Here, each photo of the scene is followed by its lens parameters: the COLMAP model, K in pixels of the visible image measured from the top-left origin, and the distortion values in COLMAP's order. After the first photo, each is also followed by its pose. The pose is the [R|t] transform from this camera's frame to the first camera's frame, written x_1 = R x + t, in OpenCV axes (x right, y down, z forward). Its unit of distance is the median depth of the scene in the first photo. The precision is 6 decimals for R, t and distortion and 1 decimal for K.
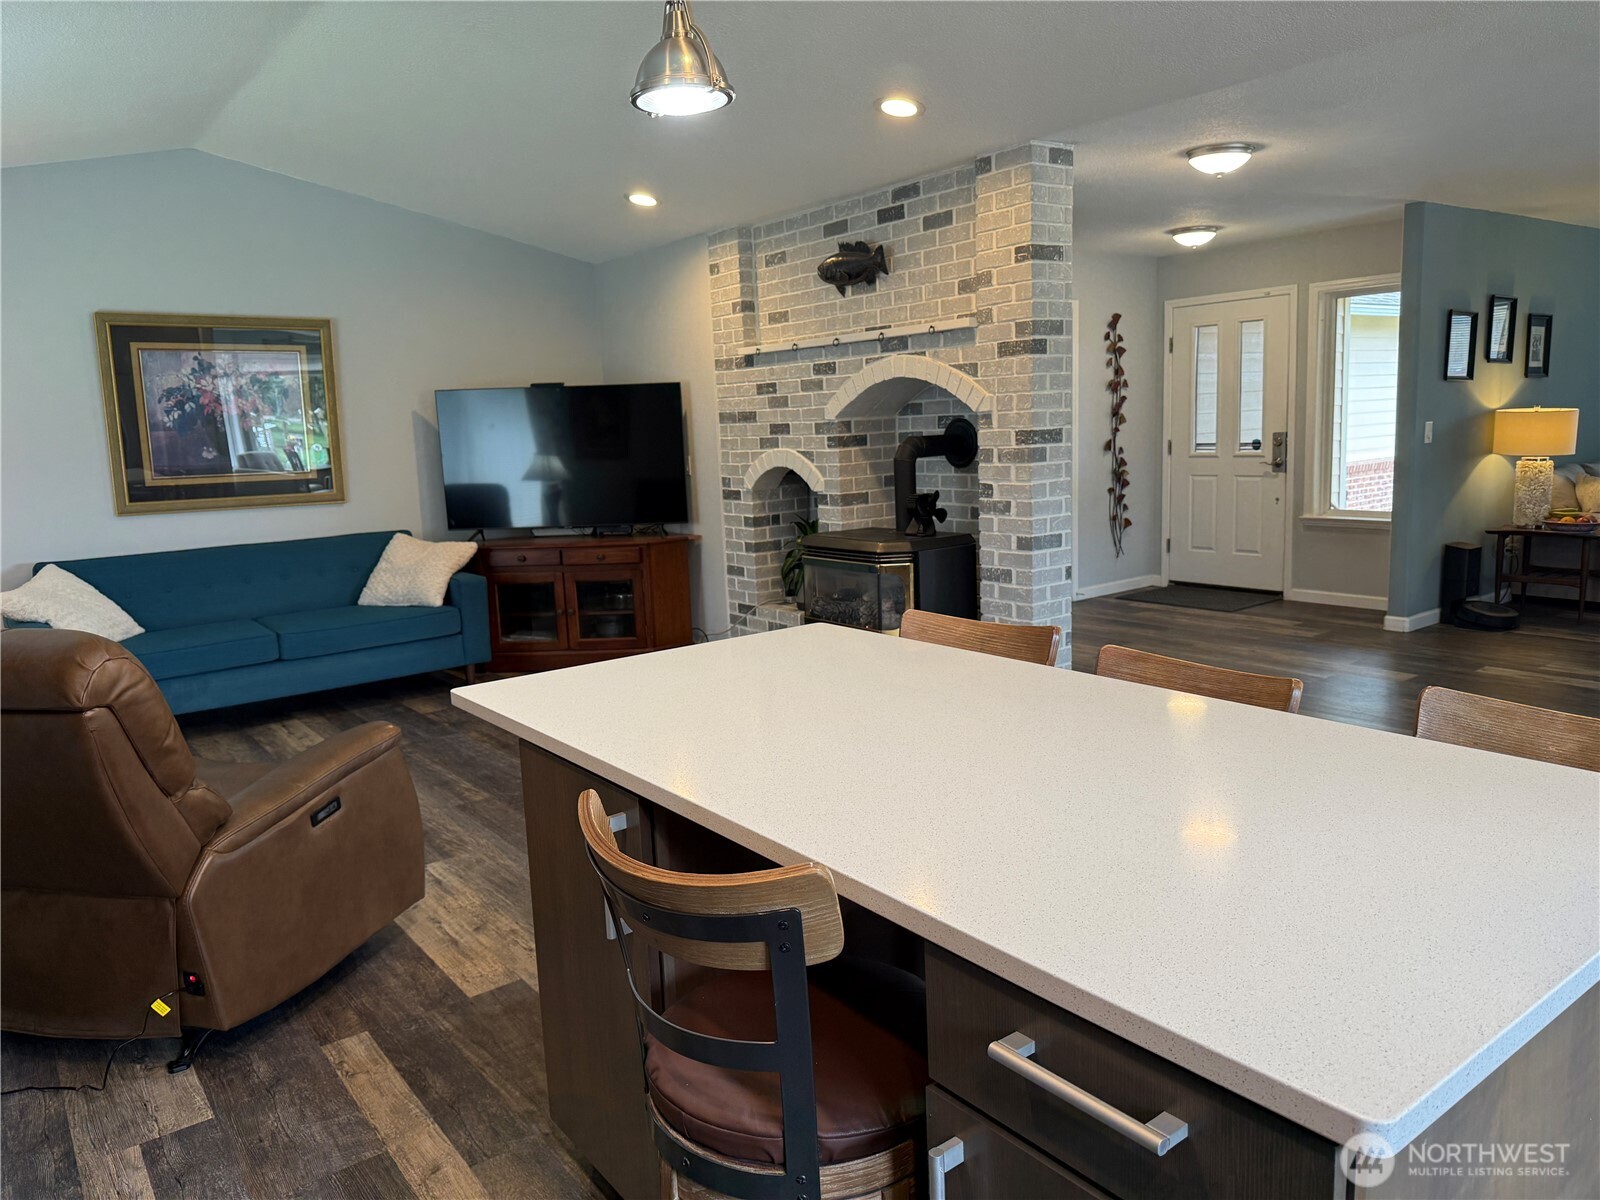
lens RADIAL K [[1117.3, 0, 811.4], [0, 1117.3, 605.4], [0, 0, 1]] dist [0.051118, -0.067233]
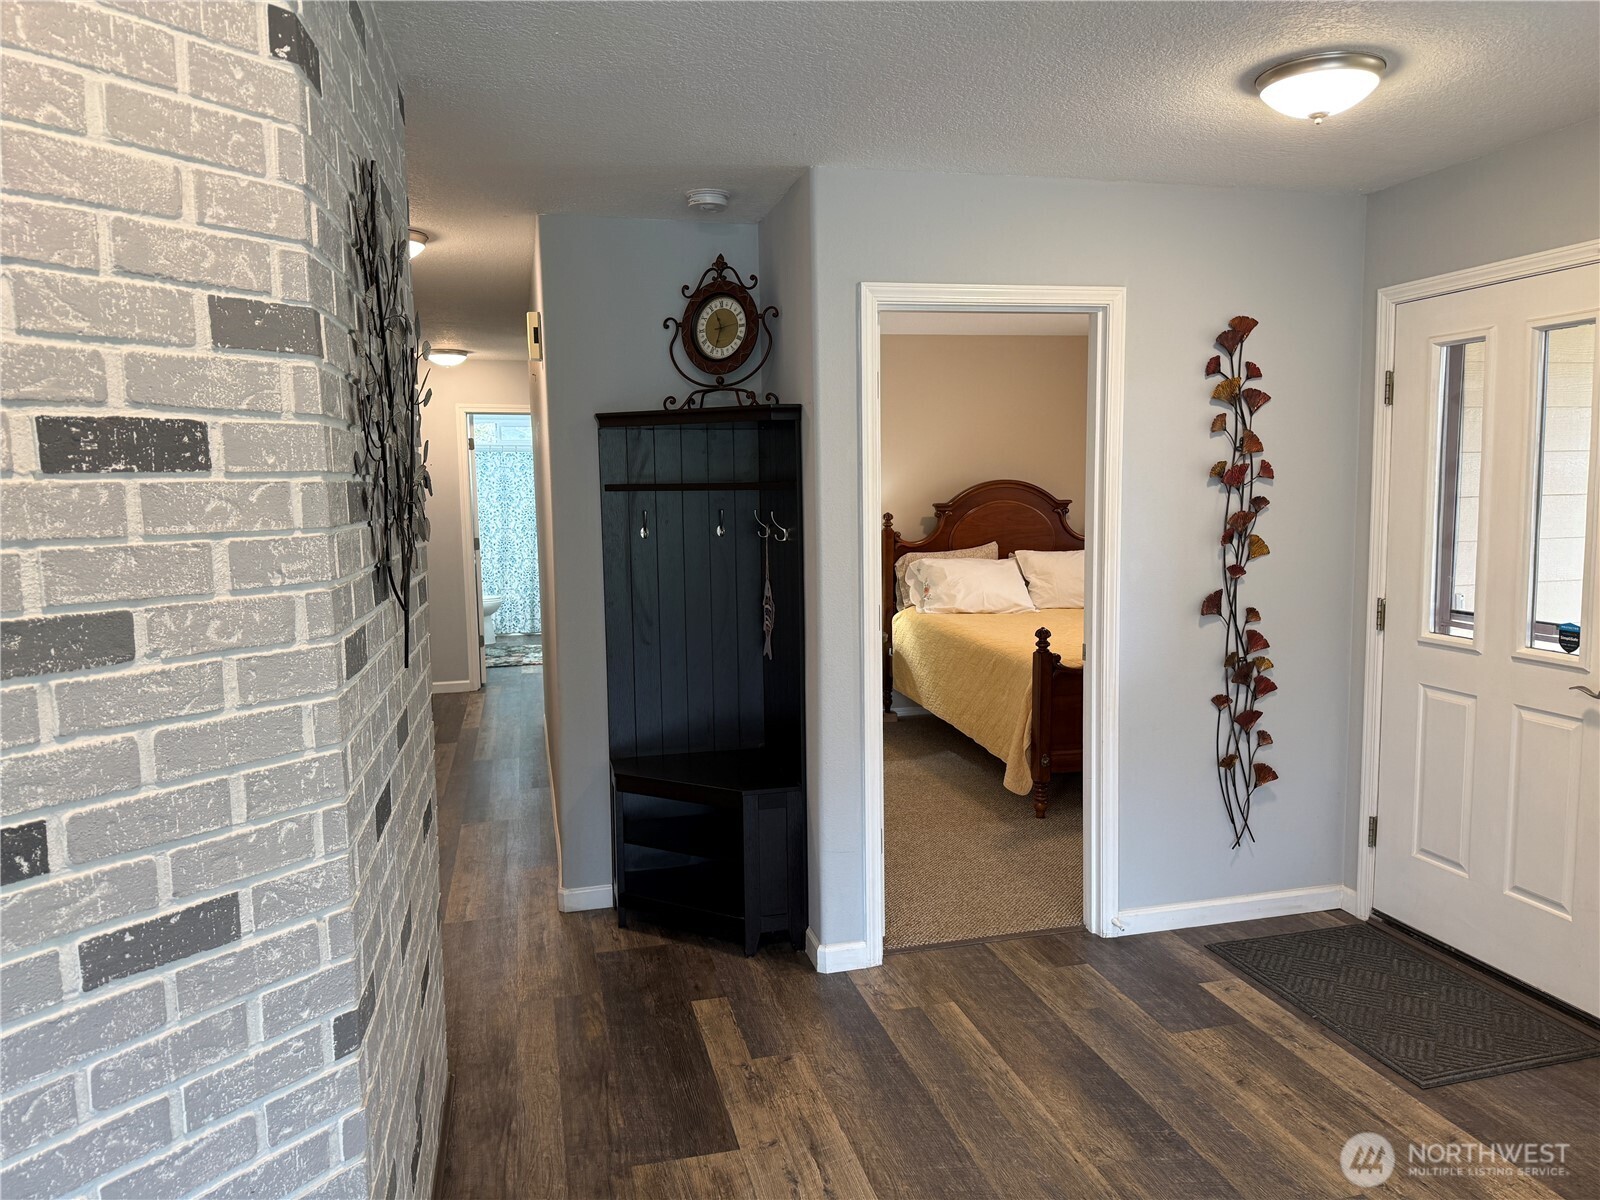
lens RADIAL K [[1117.3, 0, 830.5], [0, 1117.3, 603.1], [0, 0, 1]] dist [0.051118, -0.067233]
pose [[0.923375, 0.073904, -0.376719, 0.381901], [-0.093457, 0.995047, -0.033867, -0.147230], [0.372350, 0.066479, 0.925708, 0.678771]]
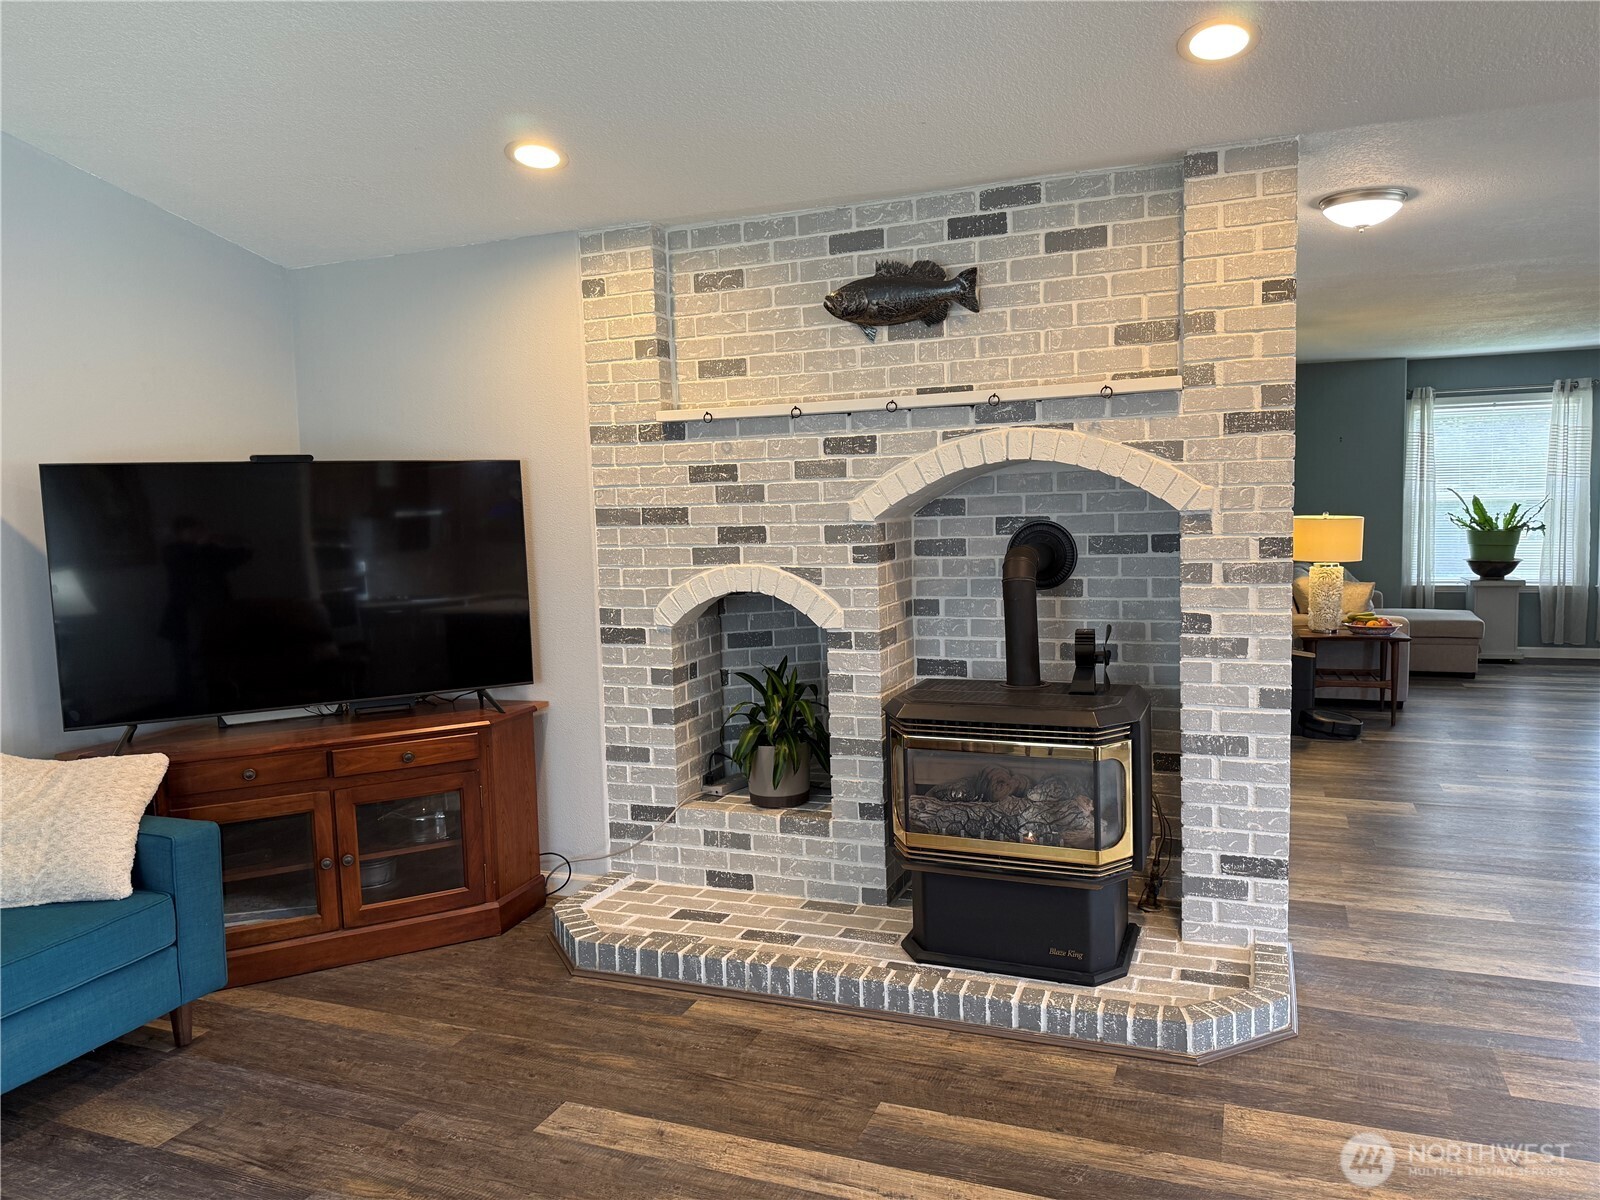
lens RADIAL K [[1117.3, 0, 833.4], [0, 1117.3, 602.2], [0, 0, 1]] dist [0.051118, -0.067233]
pose [[0.860254, -0.029729, 0.508999, -0.292833], [0.077627, 0.994297, -0.073123, -0.062134], [-0.503922, 0.102417, 0.857656, 0.389100]]
